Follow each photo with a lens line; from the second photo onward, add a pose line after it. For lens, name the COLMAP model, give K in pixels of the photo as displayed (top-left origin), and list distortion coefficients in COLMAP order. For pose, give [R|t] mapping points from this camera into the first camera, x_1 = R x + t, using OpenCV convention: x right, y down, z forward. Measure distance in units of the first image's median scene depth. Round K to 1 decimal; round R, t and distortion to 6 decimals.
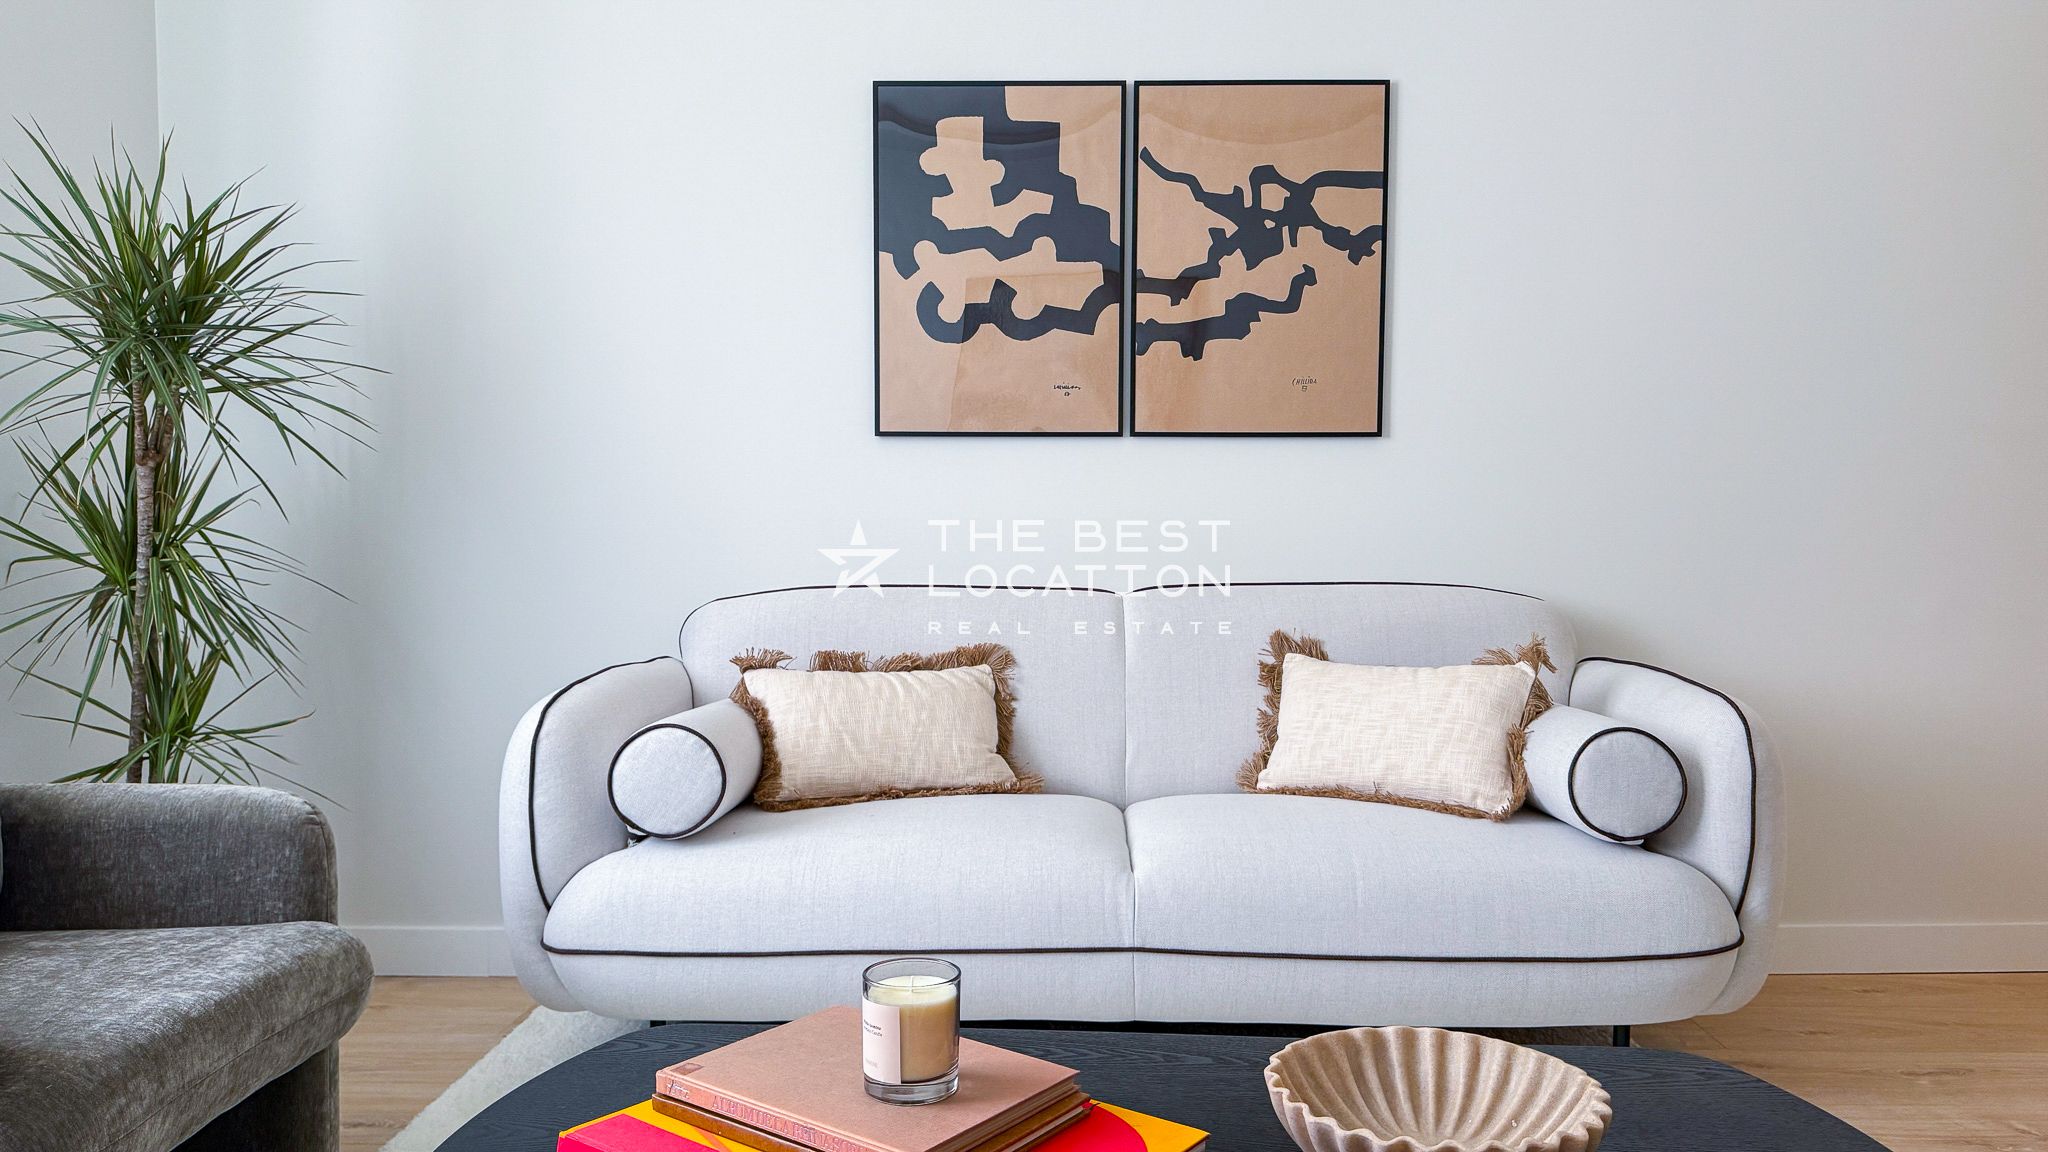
lens RADIAL K [[1456.0, 0, 1024.0], [0, 1456.0, 576.0], [0, 0, 1]] dist [0.216239, -0.460544]
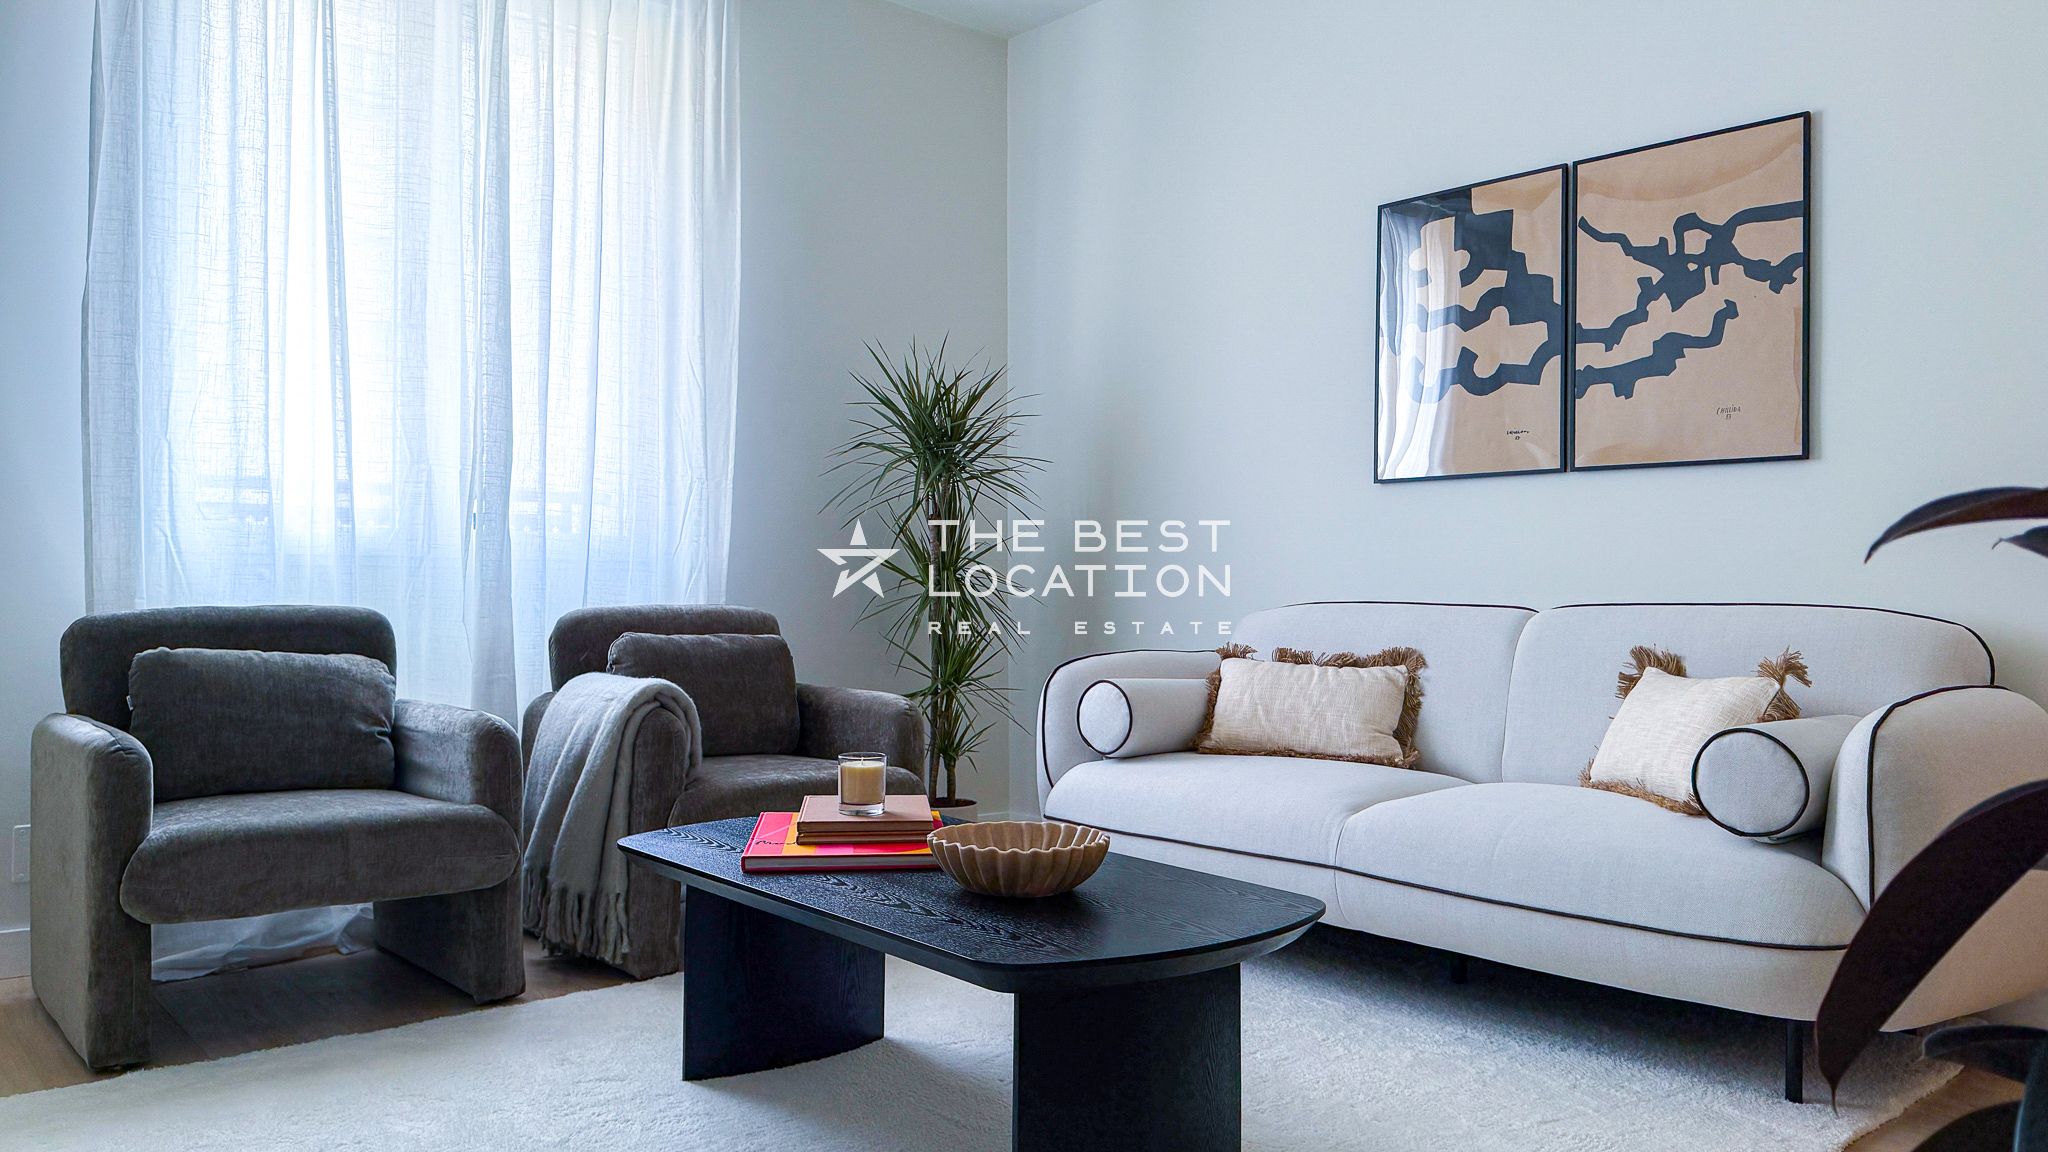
lens RADIAL K [[1489.4, 0, 983.0], [0, 1489.4, 586.0], [0, 0, 1]] dist [0.072801, -0.126911]
pose [[0.658717, 0.002936, -0.752385, 0.646270], [-0.028488, 0.999373, -0.021041, 0.028940], [0.751852, 0.035294, 0.658387, -0.089460]]
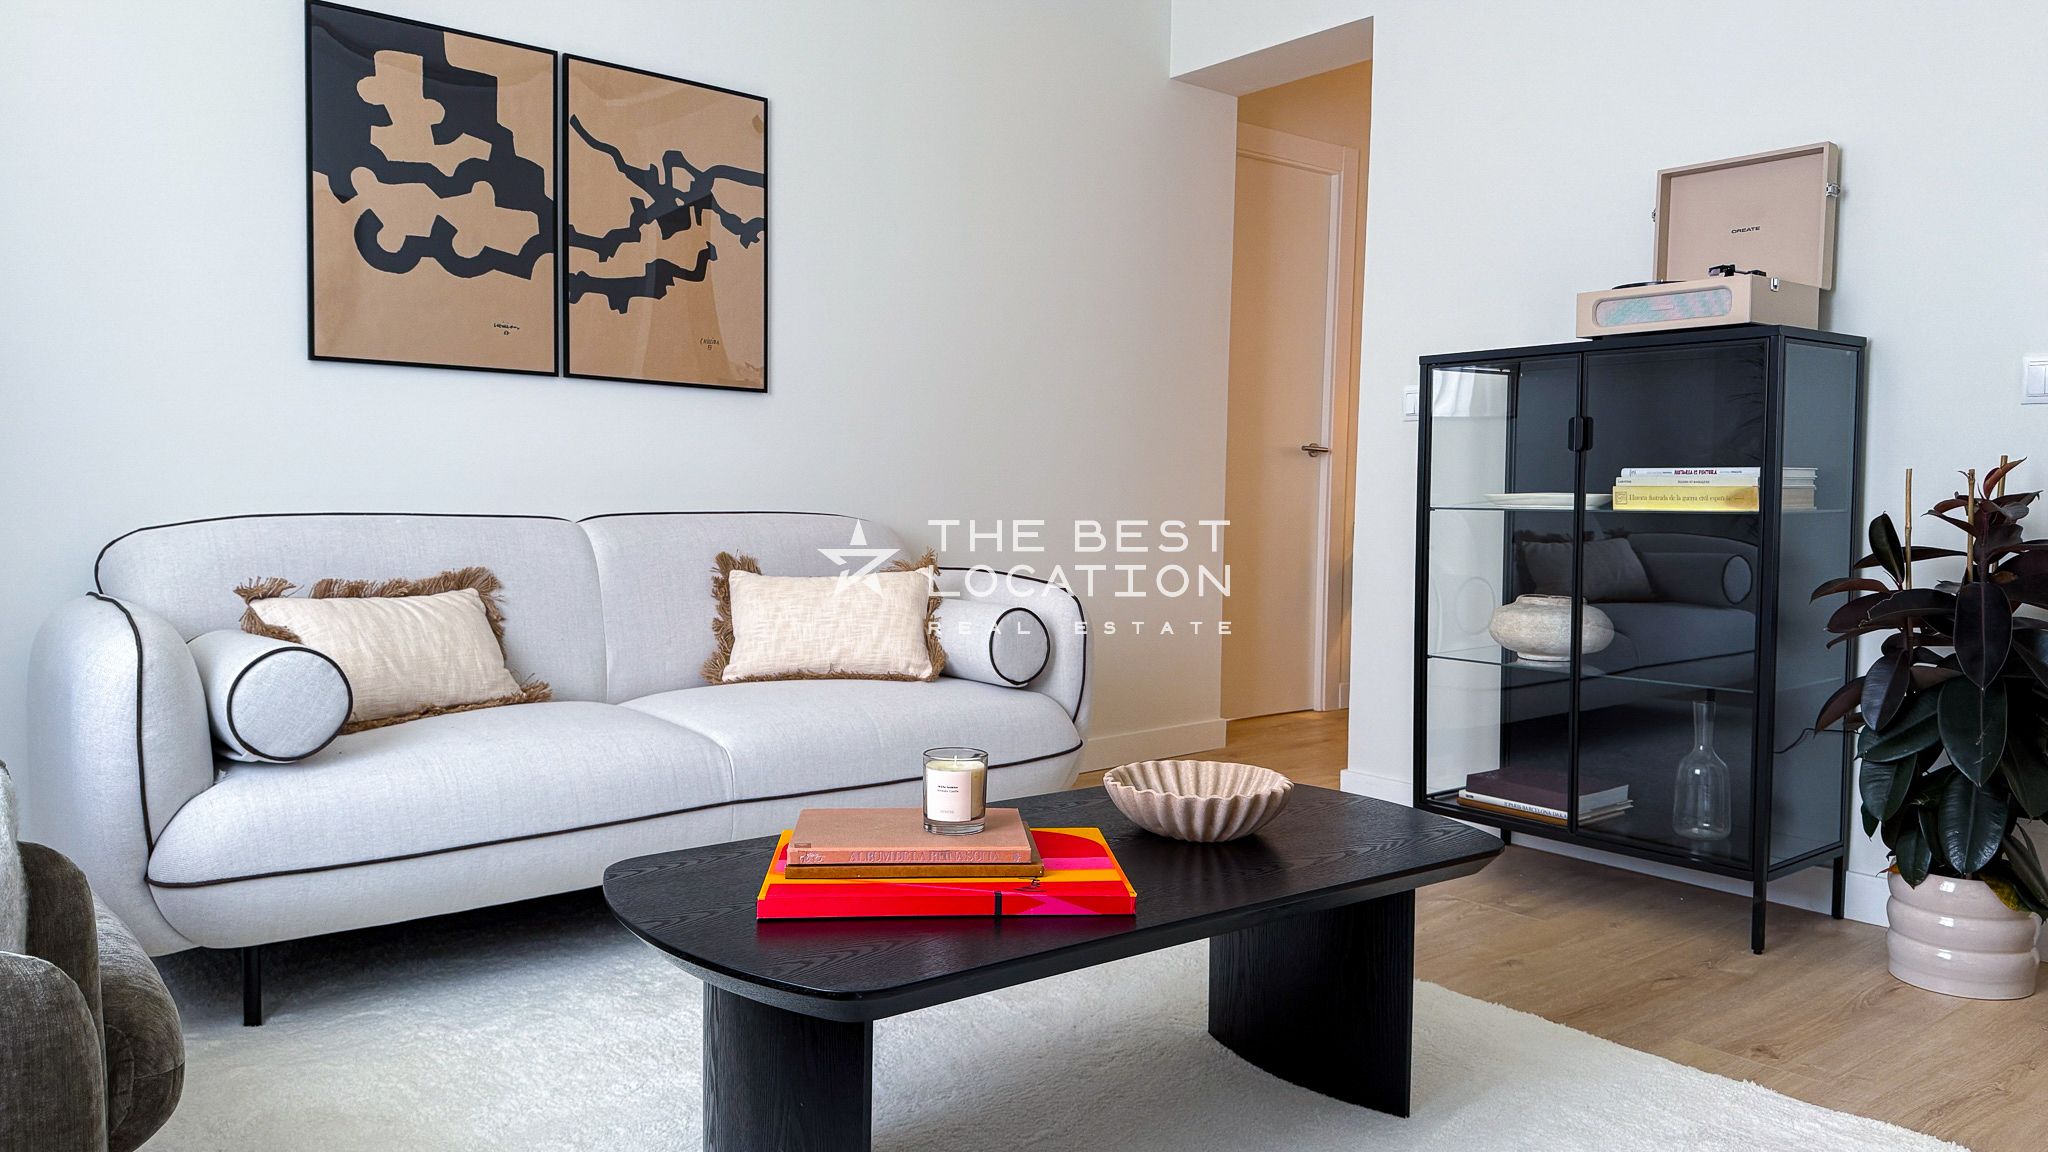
lens RADIAL K [[1456.0, 0, 1024.0], [0, 1456.0, 576.0], [0, 0, 1]] dist [0.216239, -0.460544]
pose [[0.750552, -0.028706, 0.660188, -0.409956], [0.003766, 0.999226, 0.039167, 0.010875], [-0.660801, -0.026910, 0.750079, -0.062311]]
